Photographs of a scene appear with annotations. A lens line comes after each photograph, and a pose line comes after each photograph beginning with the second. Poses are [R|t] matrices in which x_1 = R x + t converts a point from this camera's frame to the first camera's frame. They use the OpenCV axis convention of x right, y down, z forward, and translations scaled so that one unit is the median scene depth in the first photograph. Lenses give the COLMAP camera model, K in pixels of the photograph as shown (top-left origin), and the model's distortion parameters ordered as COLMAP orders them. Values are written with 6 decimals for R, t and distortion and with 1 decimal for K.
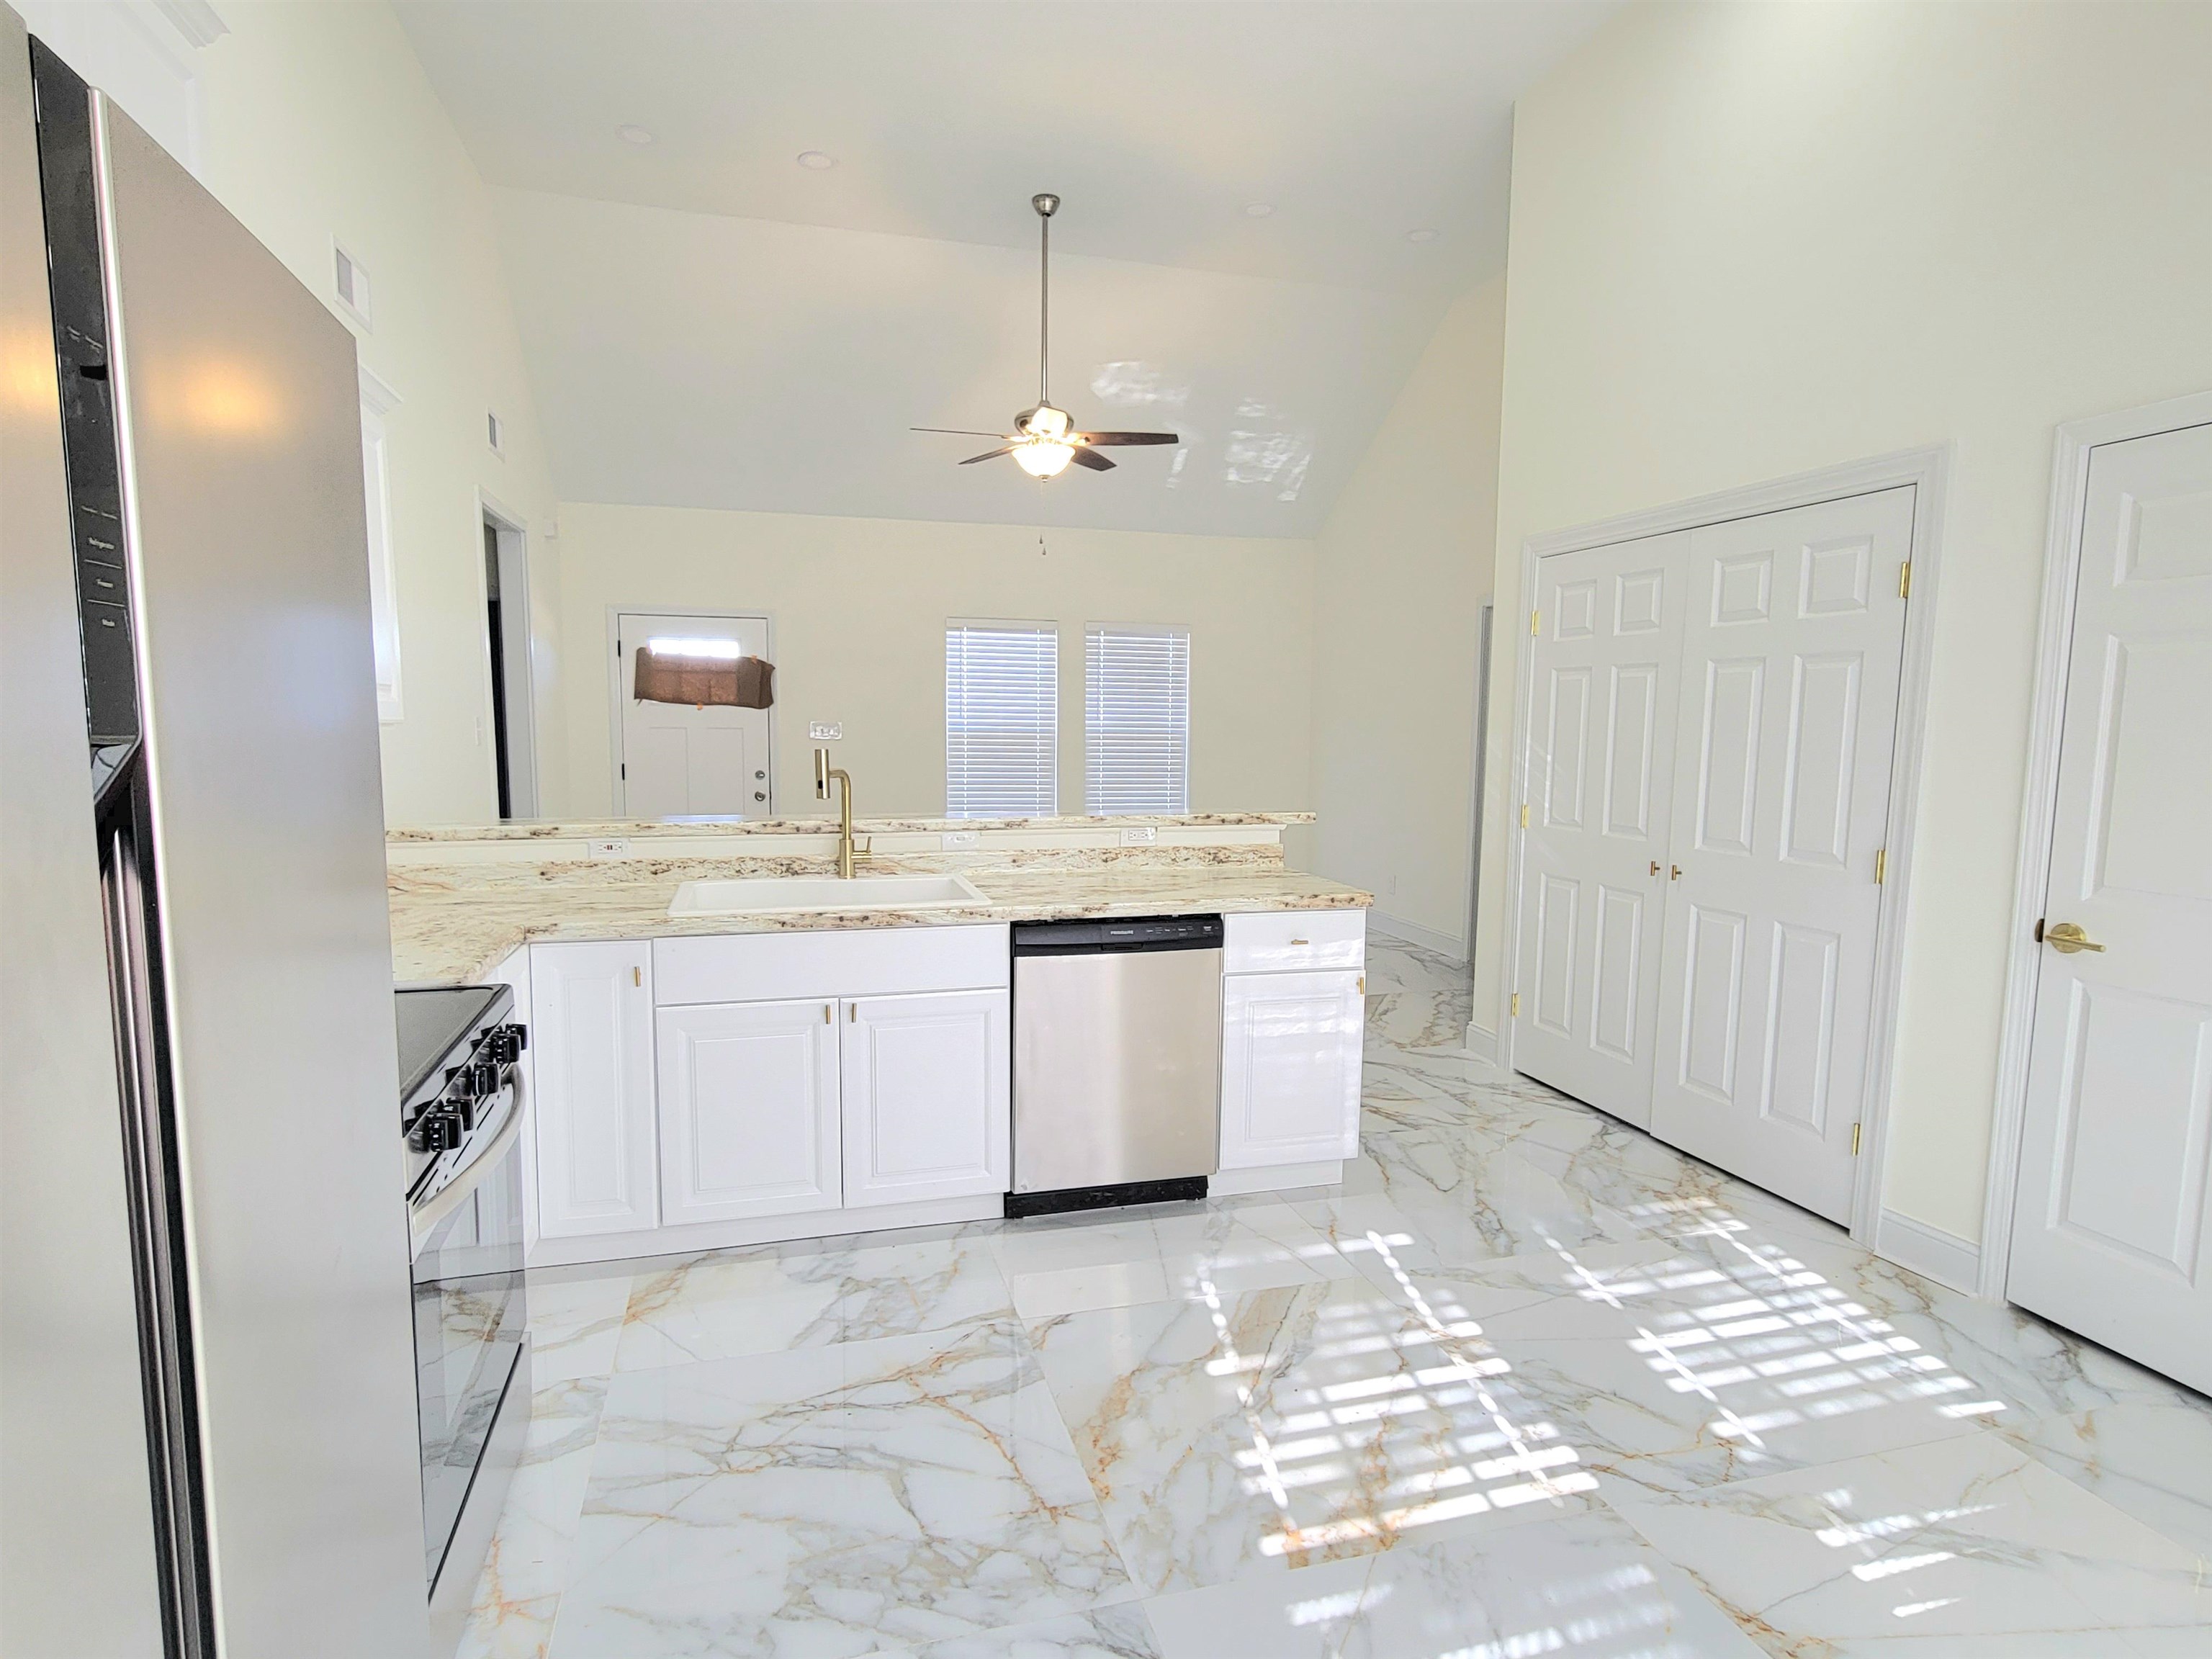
lens RADIAL K [[1167.3, 0, 1077.7], [0, 1167.3, 839.3], [0, 0, 1]] dist [0.005658, -0.005401]
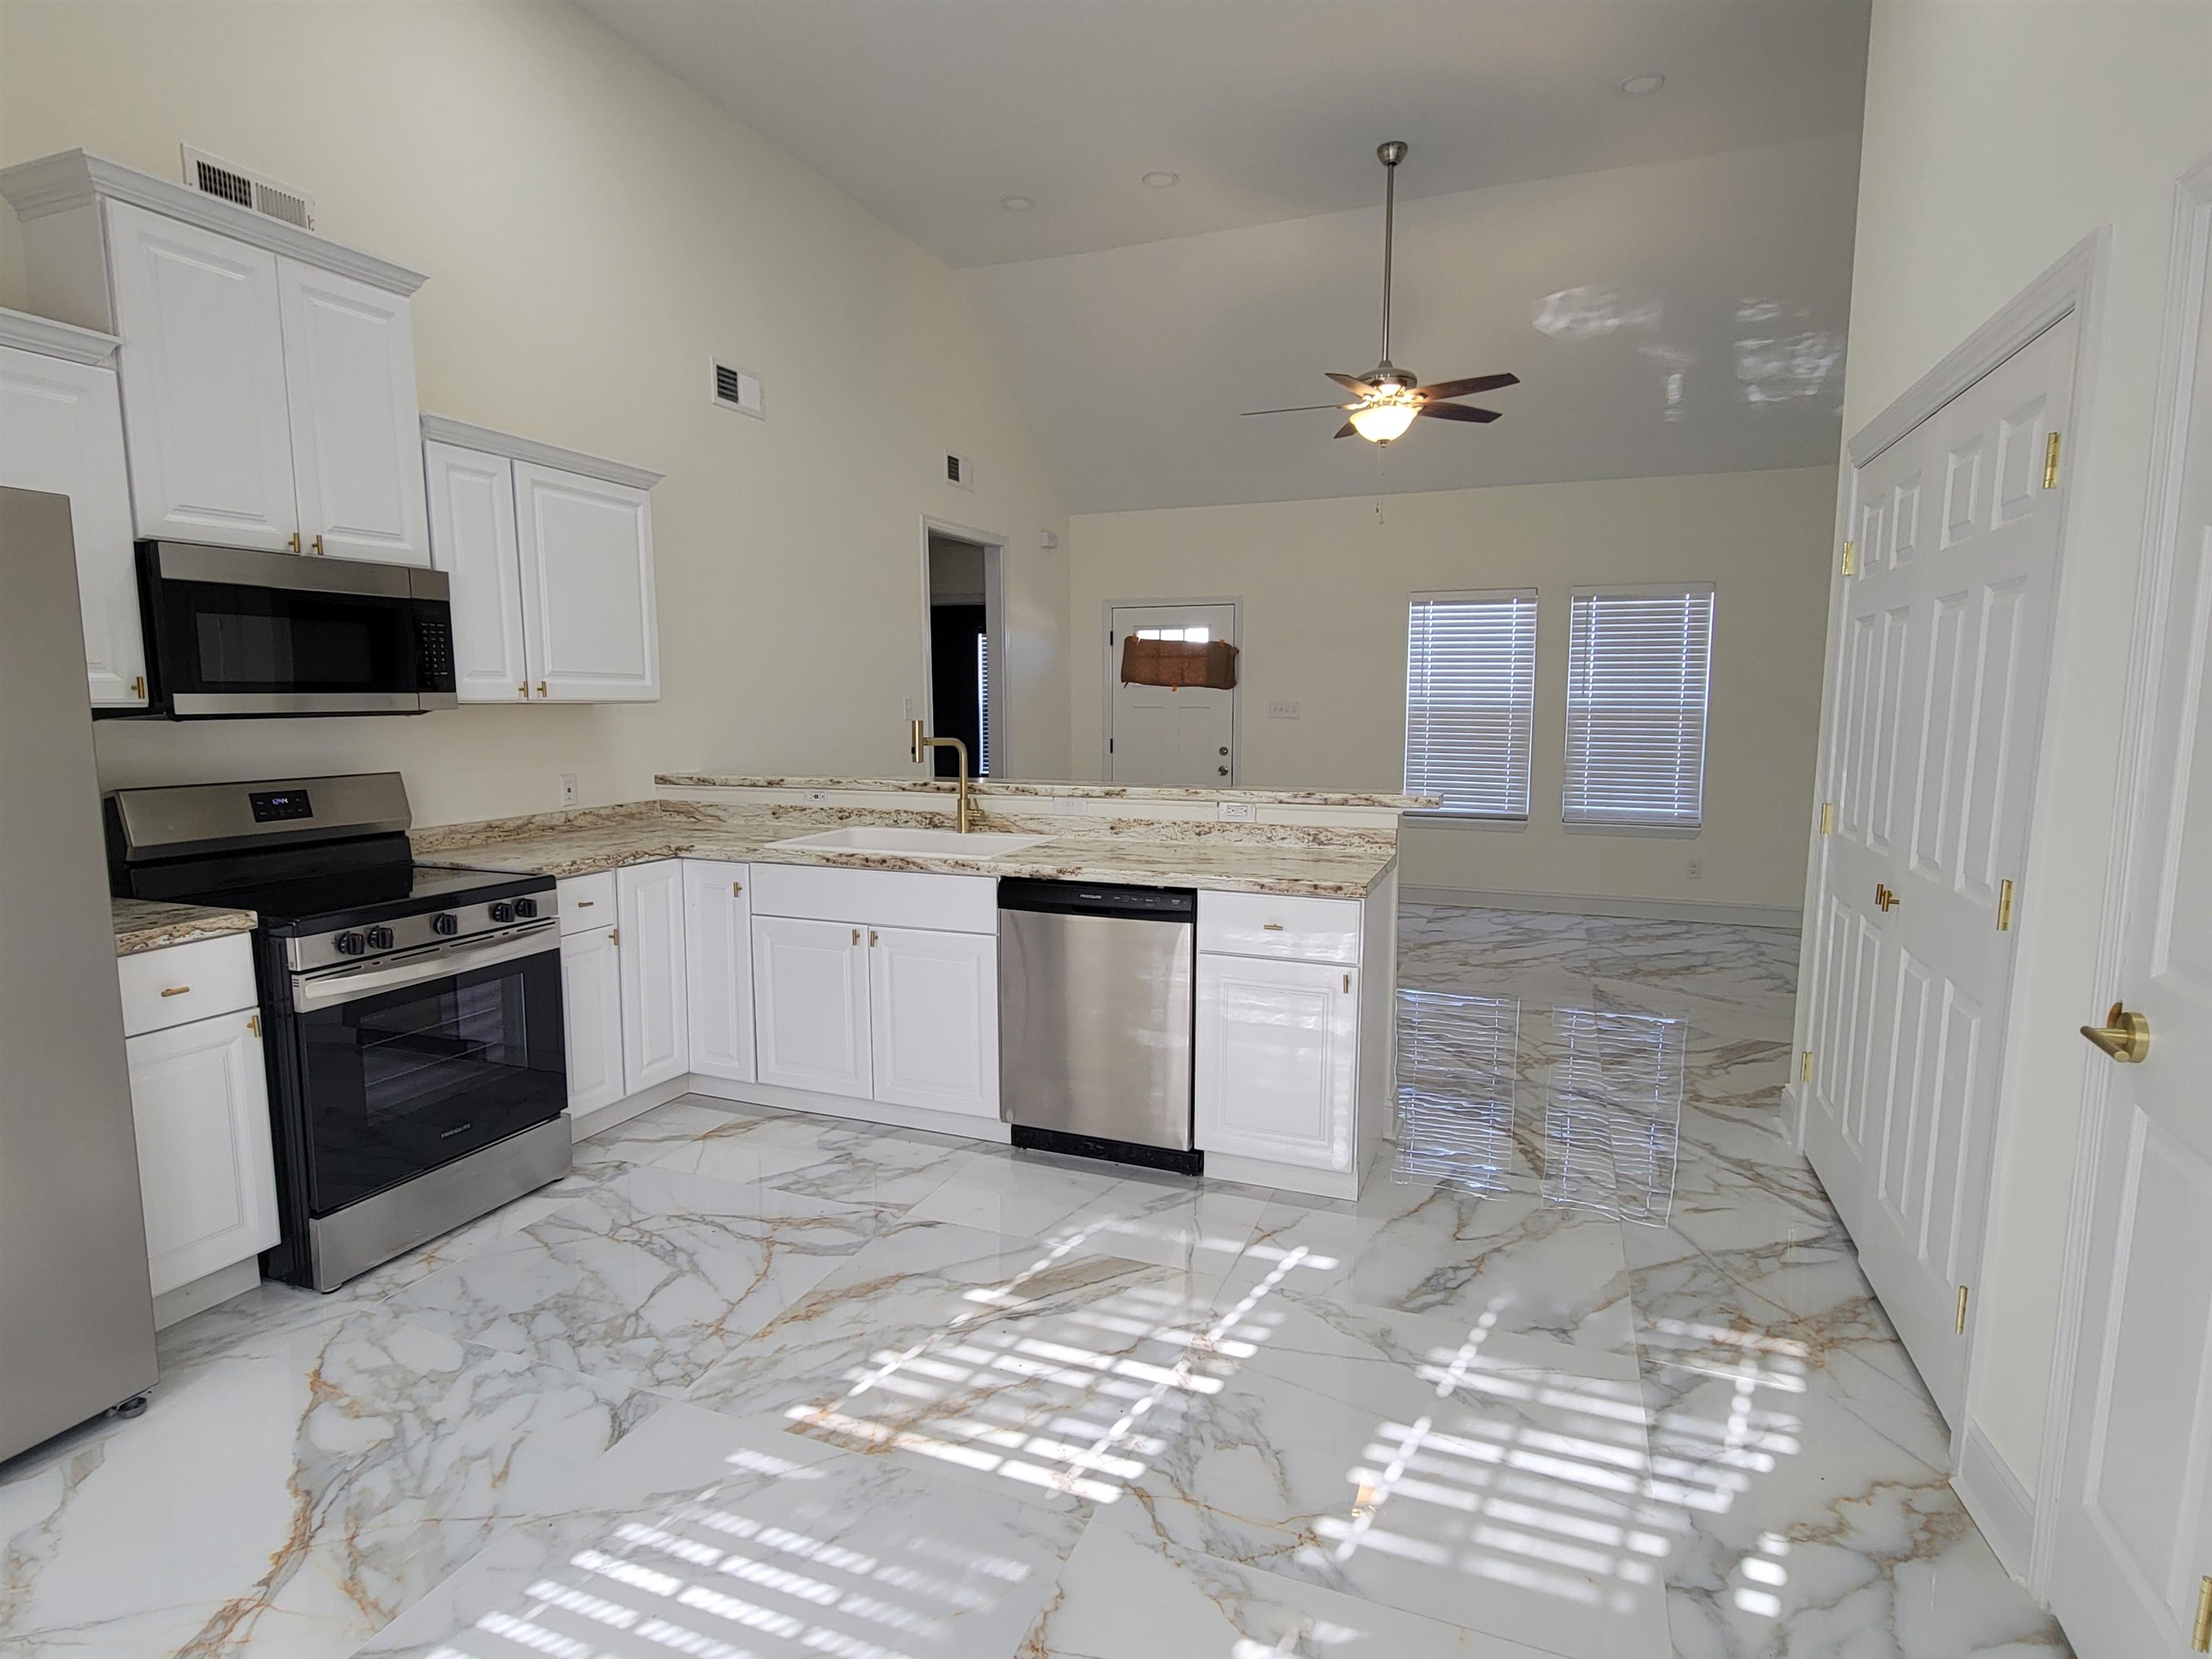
lens RADIAL K [[1167.3, 0, 1077.7], [0, 1167.3, 839.3], [0, 0, 1]] dist [0.005658, -0.005401]
pose [[0.791098, 0.065066, -0.608219, 0.644931], [-0.056533, 0.997848, 0.033215, -0.005399], [0.609072, 0.008108, 0.793074, 0.157782]]
